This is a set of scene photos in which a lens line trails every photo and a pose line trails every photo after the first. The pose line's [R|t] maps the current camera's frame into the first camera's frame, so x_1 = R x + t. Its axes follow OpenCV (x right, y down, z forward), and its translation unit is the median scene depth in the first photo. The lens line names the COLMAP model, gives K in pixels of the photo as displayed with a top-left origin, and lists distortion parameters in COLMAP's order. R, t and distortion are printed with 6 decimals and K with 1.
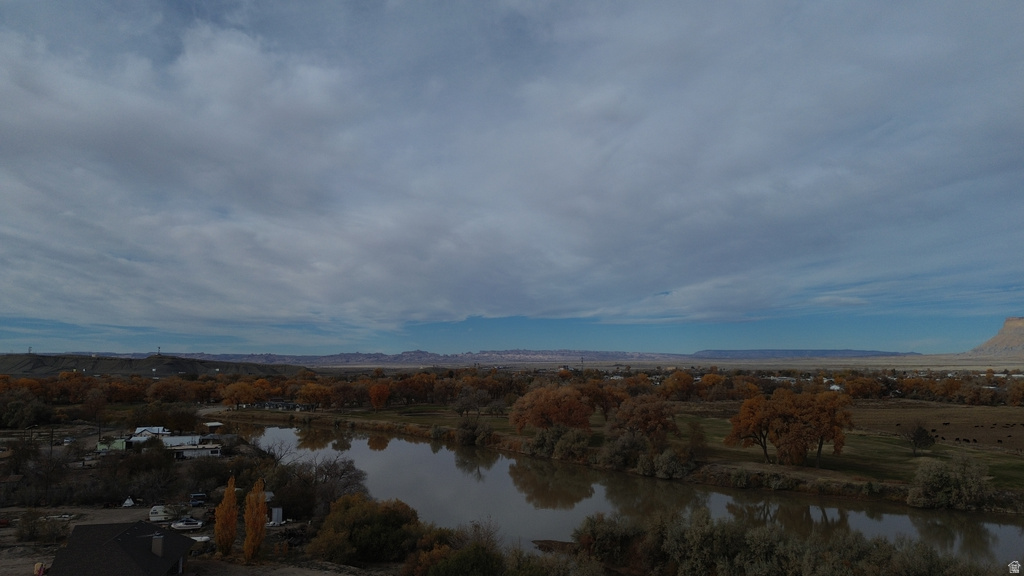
lens RADIAL K [[724.4, 0, 513.4], [0, 724.4, 288.3], [0, 0, 1]] dist [0.085863, -0.079300]
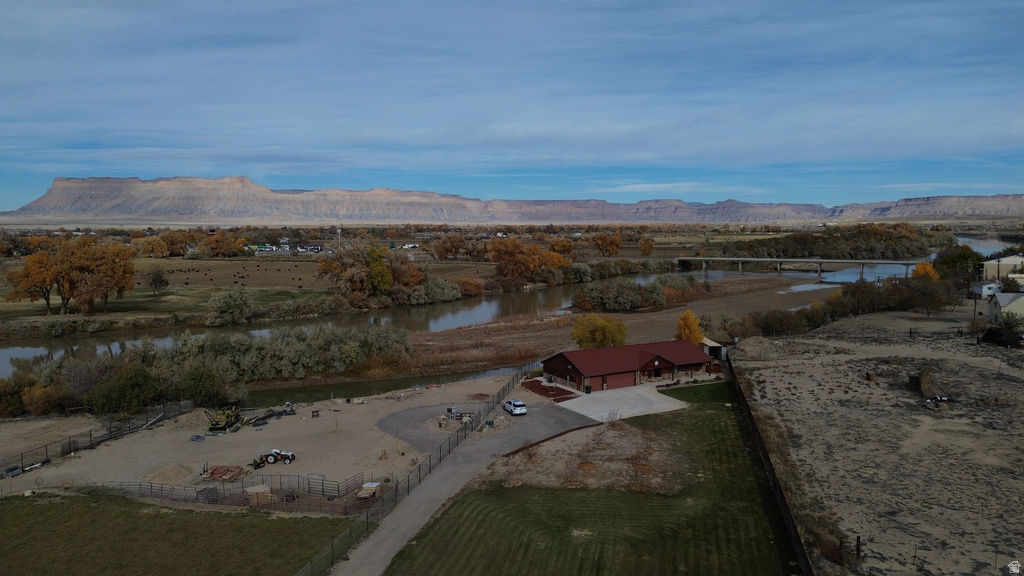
lens RADIAL K [[724.4, 0, 516.1], [0, 724.4, 290.3], [0, 0, 1]] dist [0.085863, -0.079300]
pose [[0.411736, -0.080822, 0.907712, -0.363647], [-0.094425, 0.986914, 0.130705, 0.002824], [-0.906398, -0.139526, 0.398717, -0.022870]]
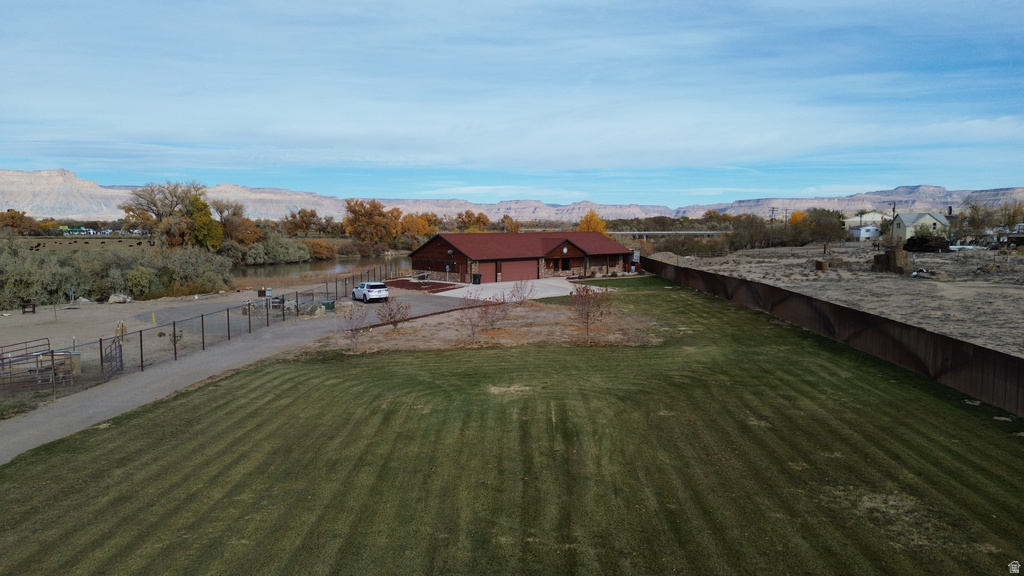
lens RADIAL K [[724.4, 0, 515.9], [0, 724.4, 285.4], [0, 0, 1]] dist [0.085863, -0.079300]
pose [[0.233192, -0.079510, 0.969175, -0.231249], [-0.100413, 0.989355, 0.105326, 0.095964], [-0.967232, -0.121879, 0.222726, 0.024860]]
